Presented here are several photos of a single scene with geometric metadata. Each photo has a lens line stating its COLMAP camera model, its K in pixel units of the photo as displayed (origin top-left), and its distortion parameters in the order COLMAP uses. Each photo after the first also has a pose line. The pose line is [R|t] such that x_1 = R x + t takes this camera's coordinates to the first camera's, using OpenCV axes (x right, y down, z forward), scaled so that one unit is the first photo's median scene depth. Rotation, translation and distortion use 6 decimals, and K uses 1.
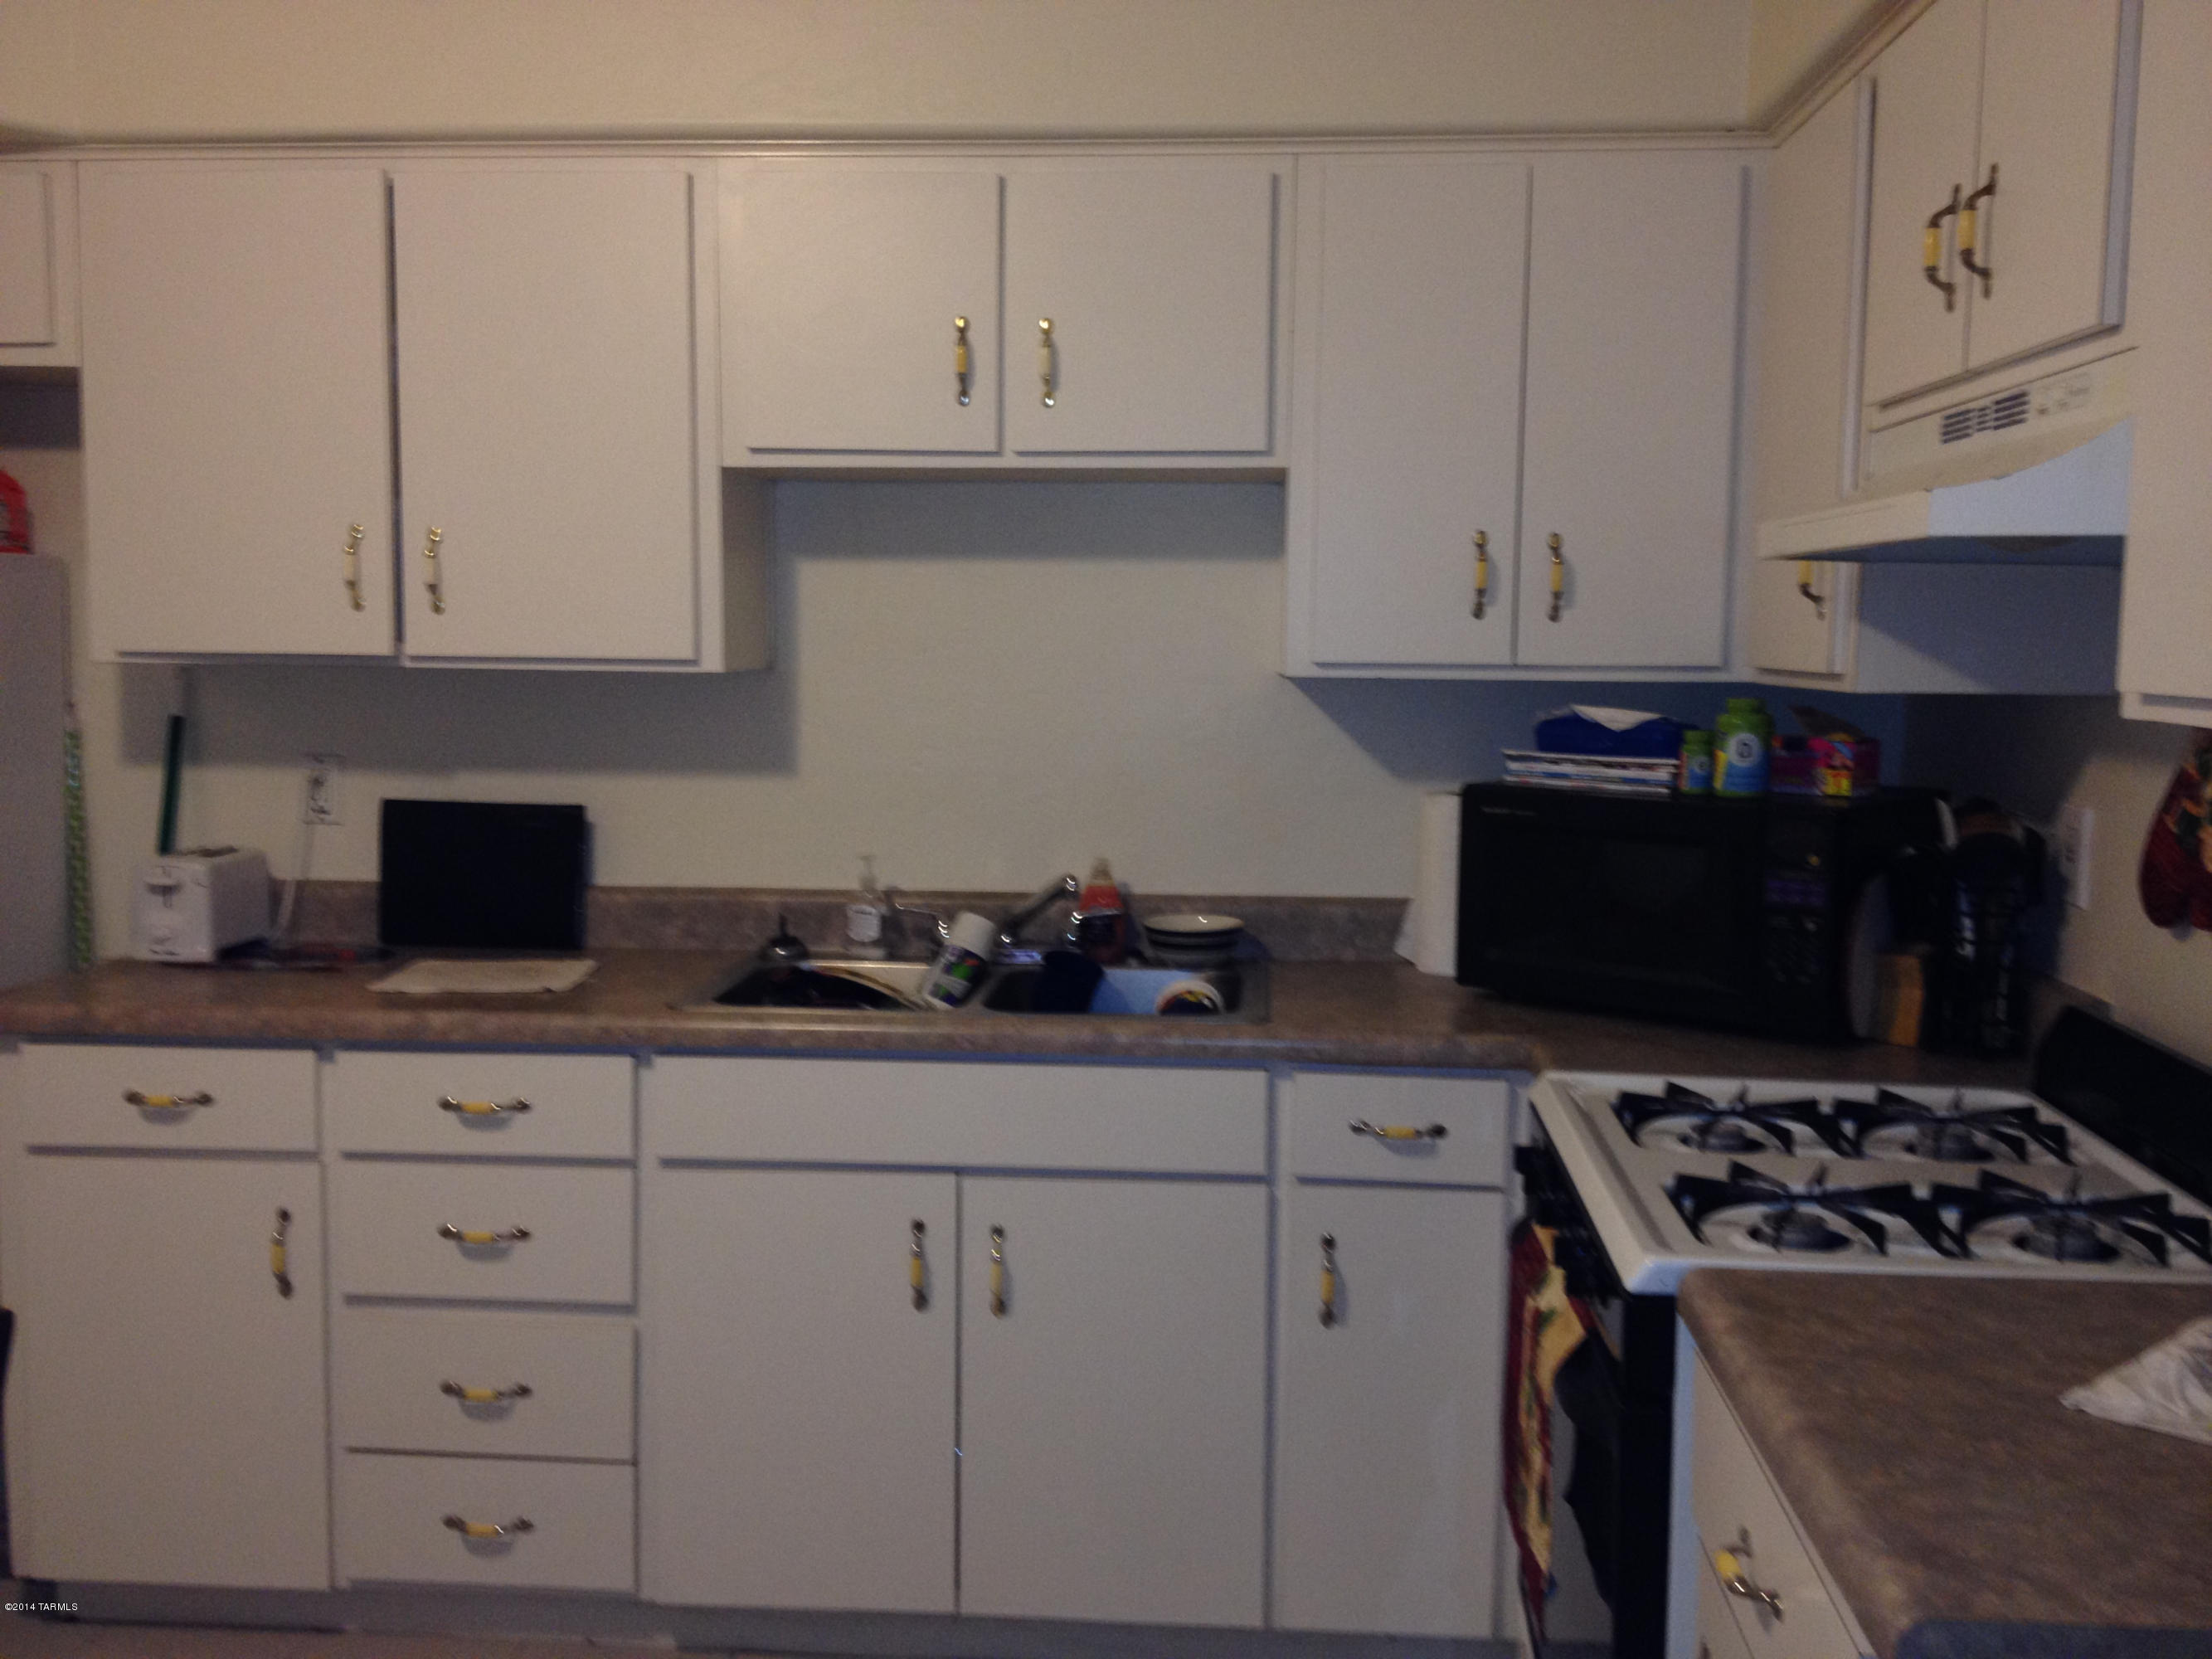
lens RADIAL K [[2055.2, 0, 1106.9], [0, 2055.2, 821.4], [0, 0, 1]] dist [0.113414, -0.228250]
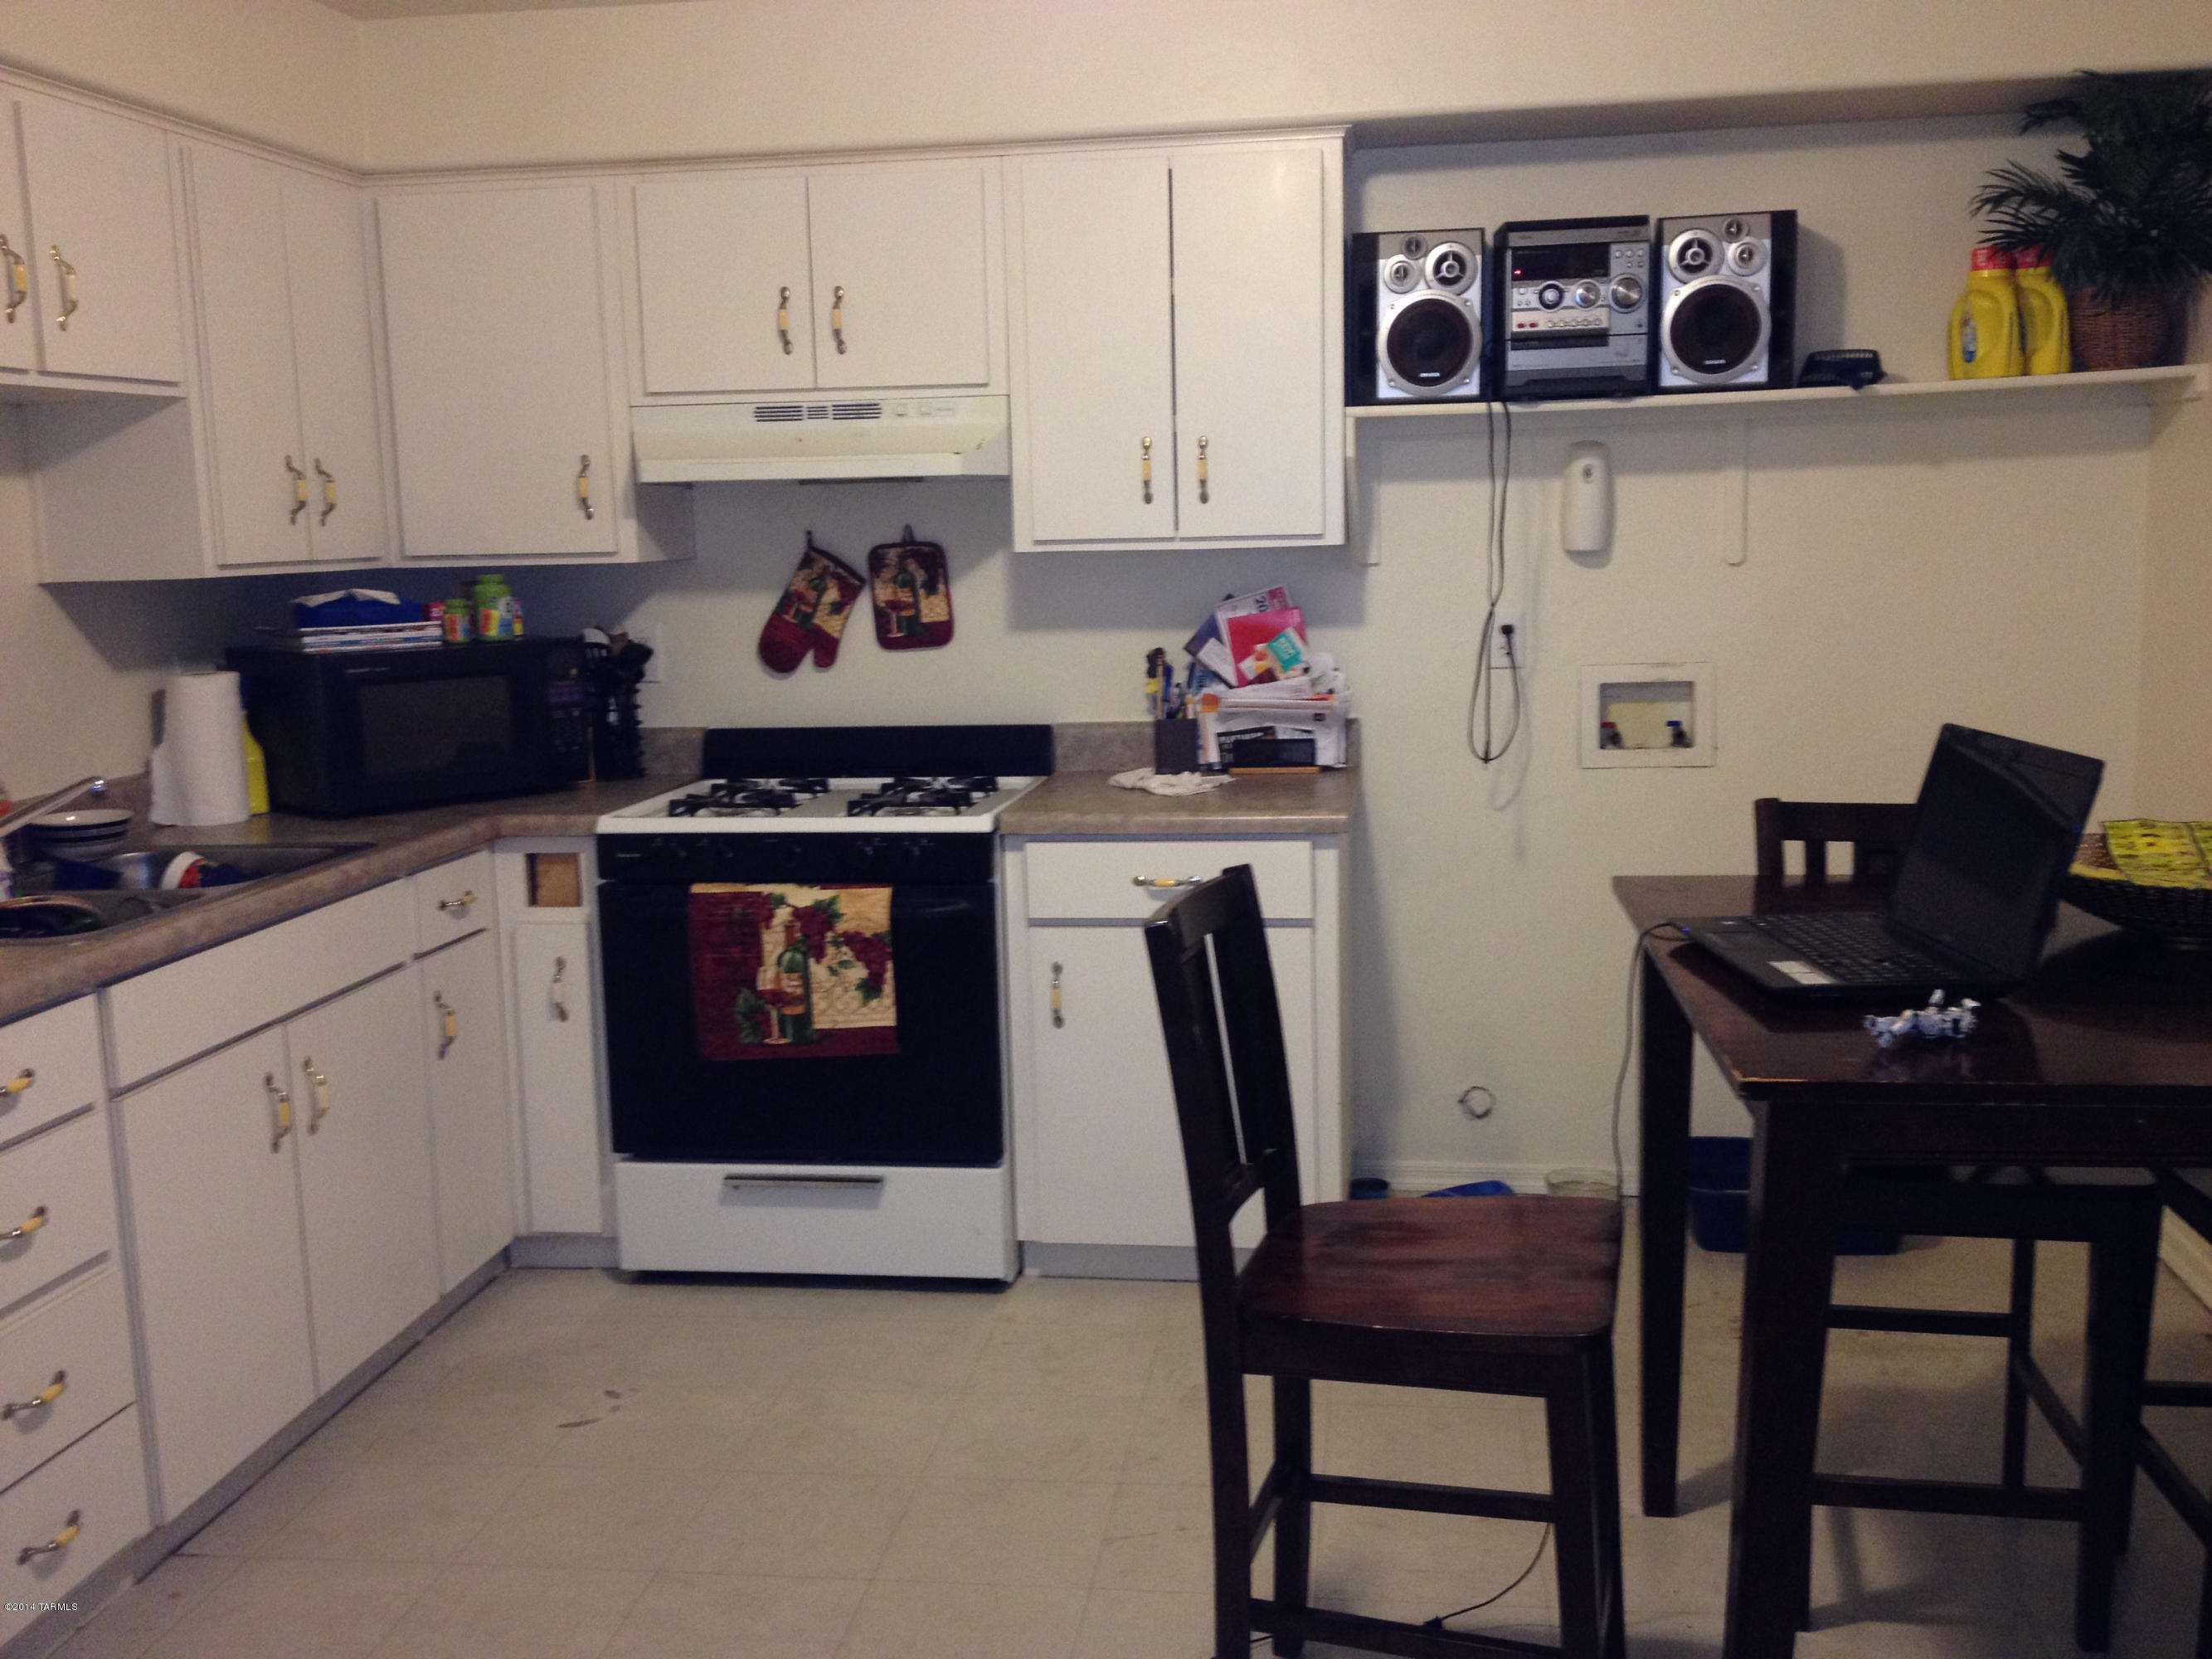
lens RADIAL K [[2055.2, 0, 1106.9], [0, 2055.2, 821.4], [0, 0, 1]] dist [0.113414, -0.228250]
pose [[0.067808, -0.161934, 0.984469, -1.128398], [0.114138, 0.981521, 0.153588, -0.061335], [-0.991148, 0.101951, 0.085038, 0.431020]]
